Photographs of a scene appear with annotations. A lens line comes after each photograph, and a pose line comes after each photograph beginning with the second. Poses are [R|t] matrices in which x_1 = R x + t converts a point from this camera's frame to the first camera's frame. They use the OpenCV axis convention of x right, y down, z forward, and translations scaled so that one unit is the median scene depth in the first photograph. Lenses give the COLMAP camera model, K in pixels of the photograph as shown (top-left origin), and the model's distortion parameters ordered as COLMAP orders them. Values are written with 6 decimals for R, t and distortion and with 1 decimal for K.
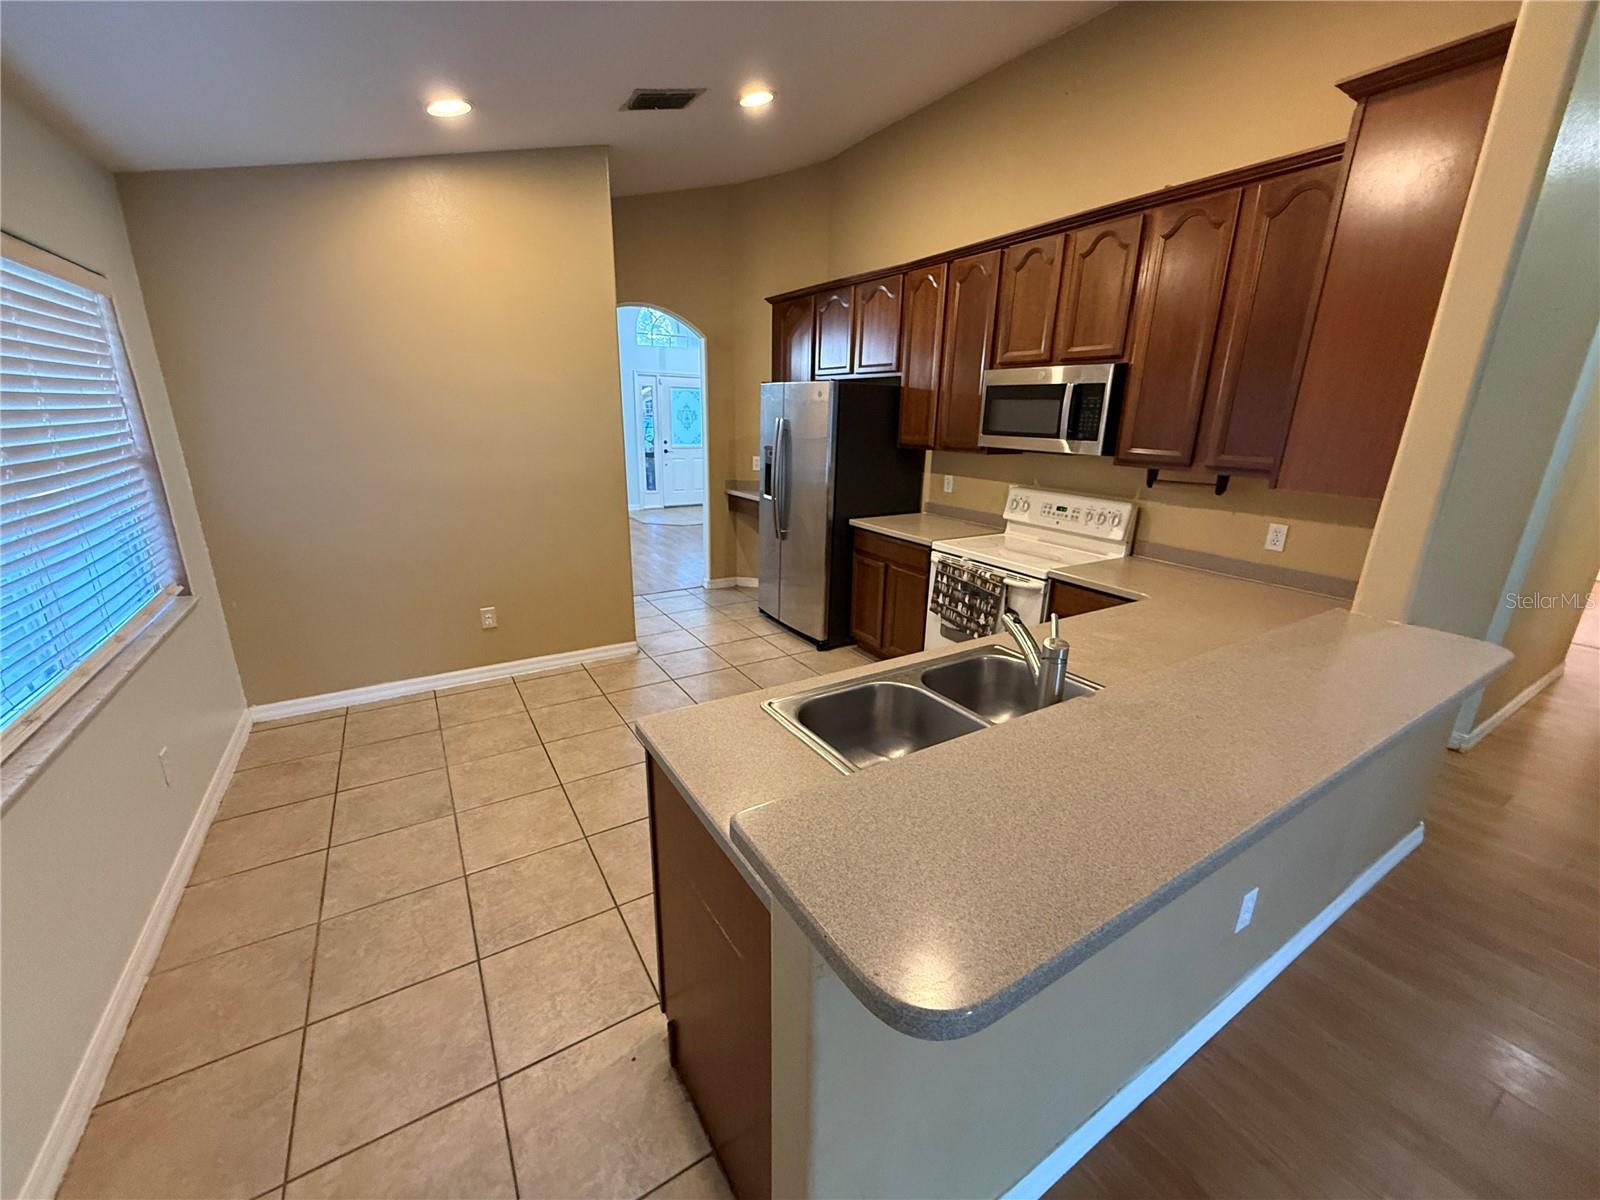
lens RADIAL K [[636.2, 0, 796.4], [0, 636.2, 602.4], [0, 0, 1]] dist [0.000597, -0.000129]
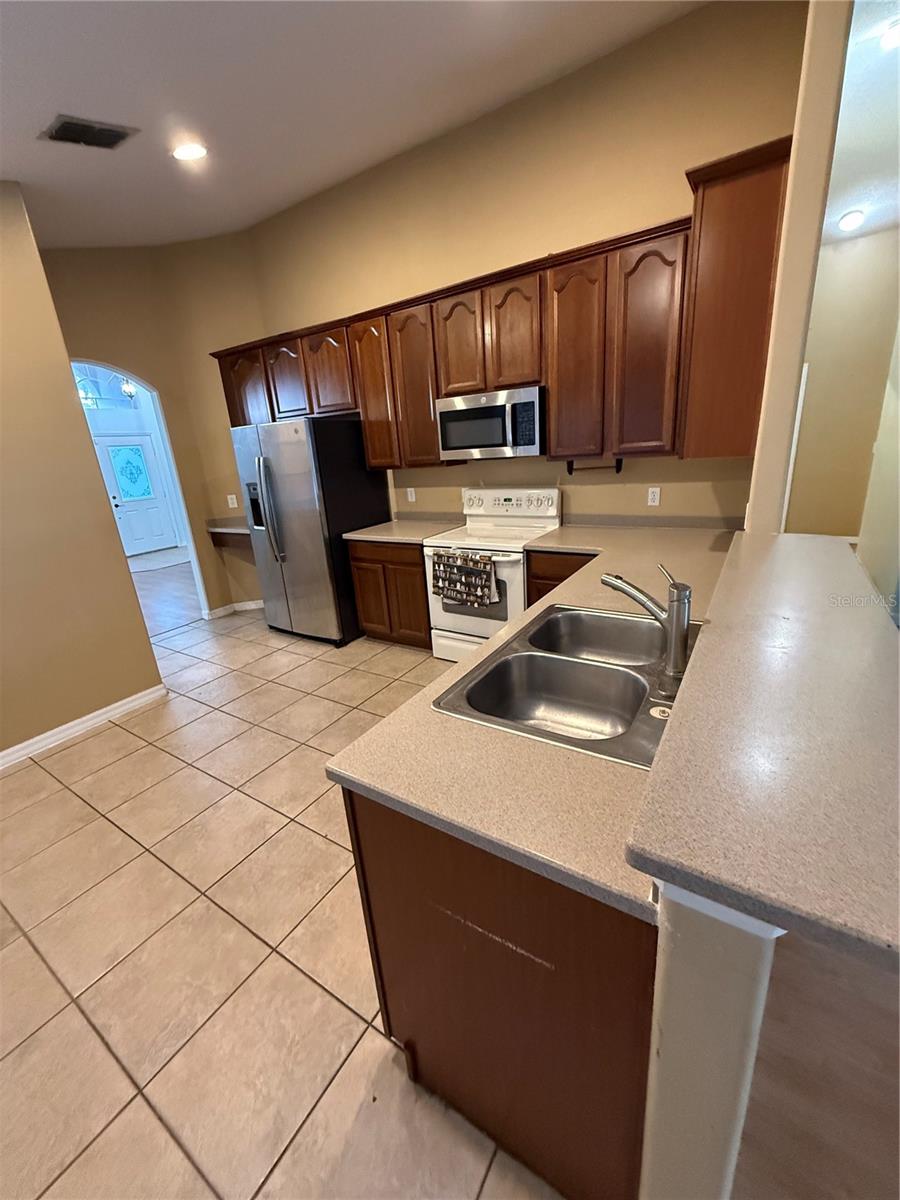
lens RADIAL K [[477.2, 0, 450.0], [0, 477.2, 600.0], [0, 0, 1]] dist [0.000597, -0.000129]
pose [[0.898234, -0.213230, 0.384328, -0.122487], [0.209076, 0.976456, 0.053107, -0.018569], [-0.386603, 0.032651, 0.921668, 0.117485]]
